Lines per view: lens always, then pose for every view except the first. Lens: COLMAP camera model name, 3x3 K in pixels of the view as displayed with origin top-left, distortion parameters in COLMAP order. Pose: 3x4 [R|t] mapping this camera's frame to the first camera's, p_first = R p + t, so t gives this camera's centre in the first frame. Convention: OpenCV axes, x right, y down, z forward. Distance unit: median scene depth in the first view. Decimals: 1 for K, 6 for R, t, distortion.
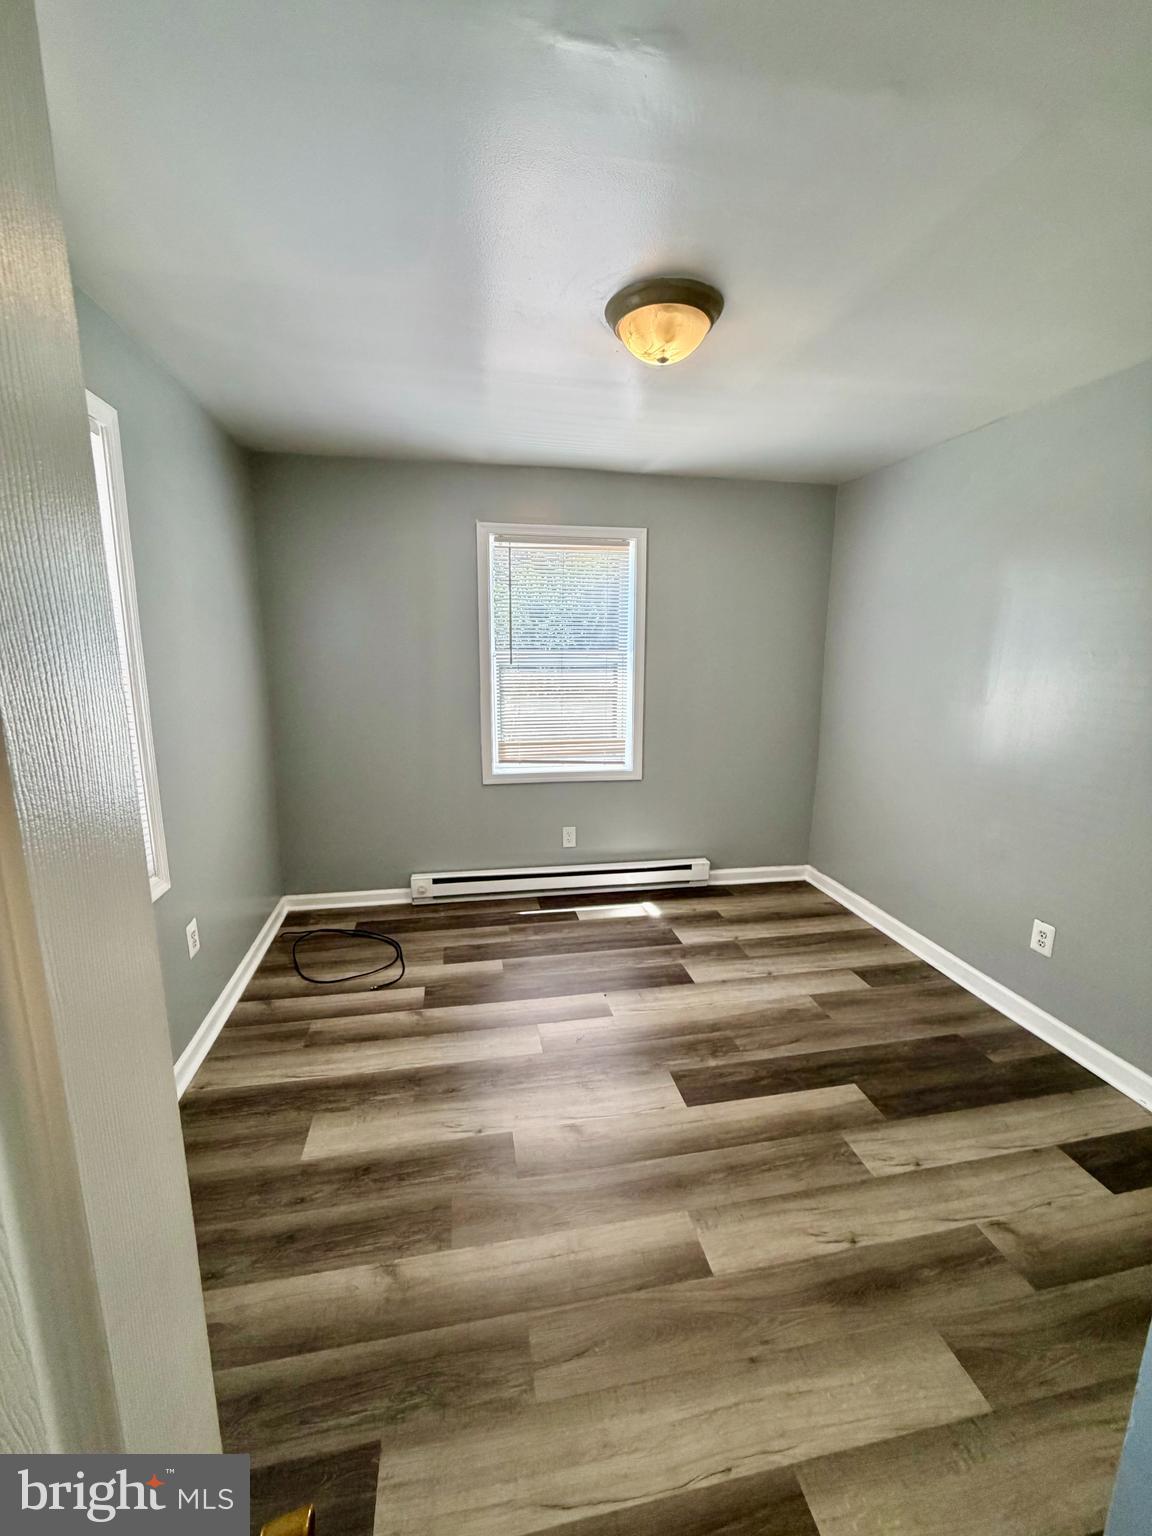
lens RADIAL K [[614.9, 0, 576.1], [0, 614.9, 761.9], [0, 0, 1]] dist [-0.000483, 0.001133]
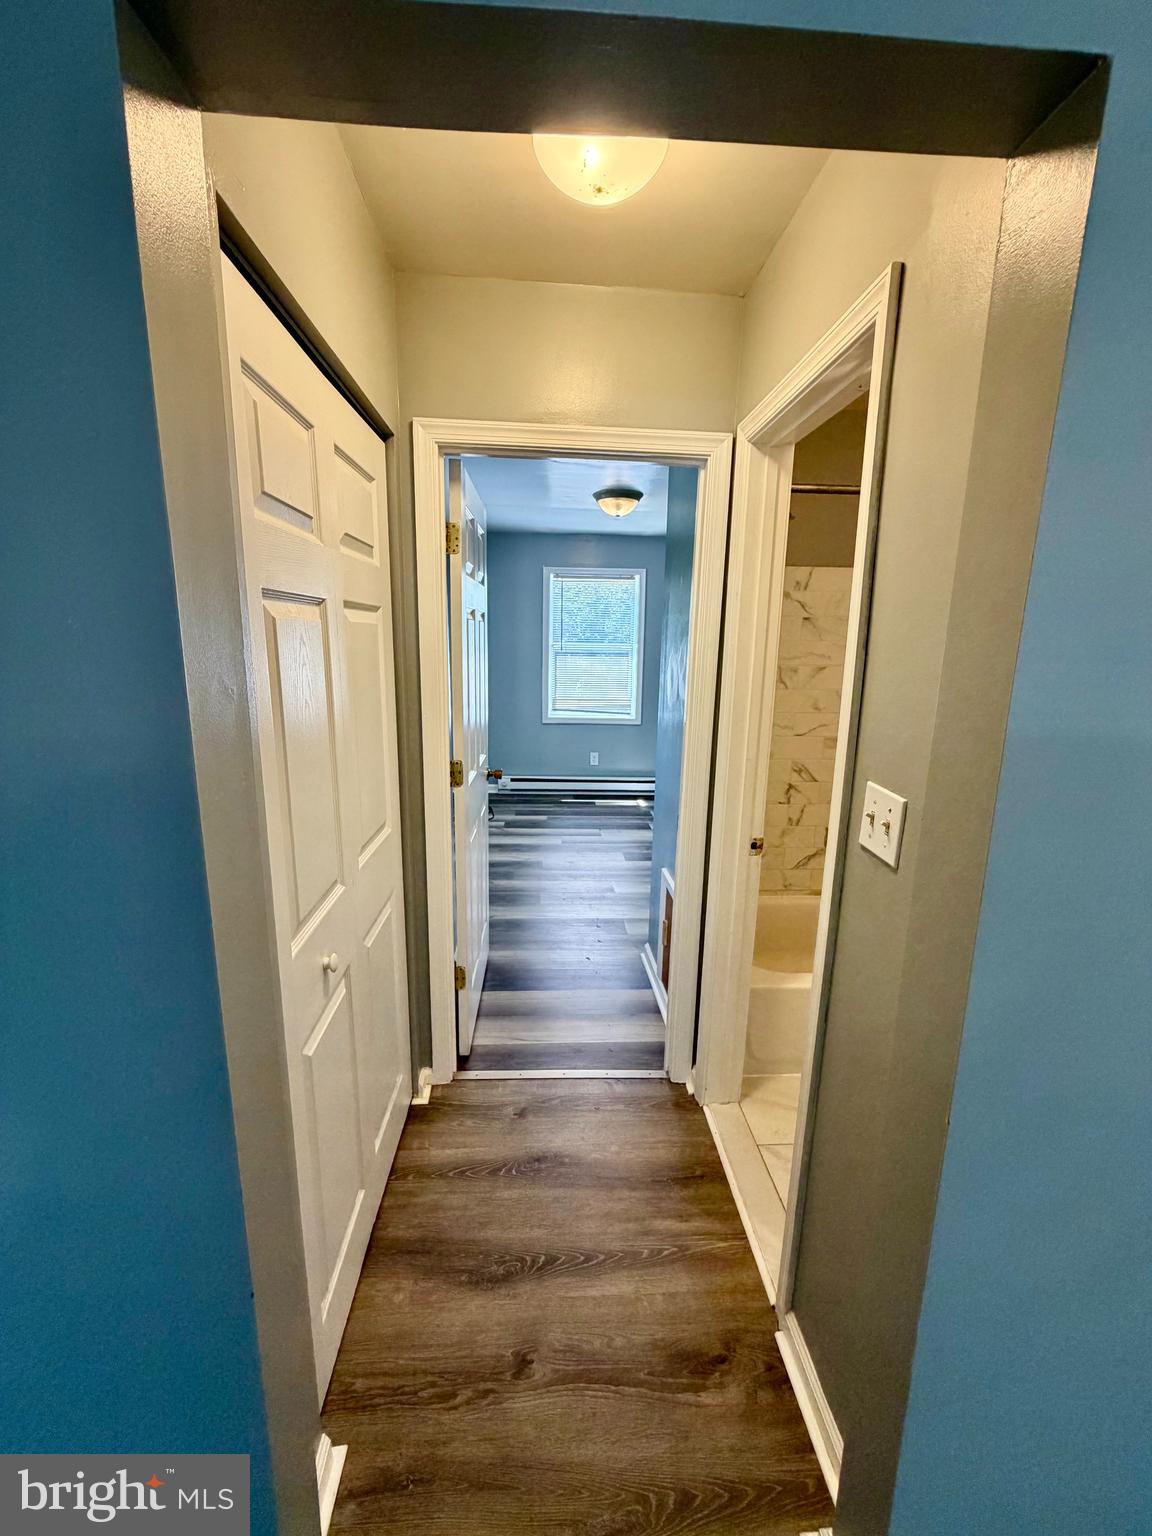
lens RADIAL K [[614.9, 0, 569.9], [0, 614.9, 775.6], [0, 0, 1]] dist [-0.000483, 0.001133]
pose [[0.990285, 0.045595, -0.131363, 0.146421], [-0.042355, 0.998728, 0.027355, 0.129961], [0.132443, -0.021525, 0.990957, -0.636809]]
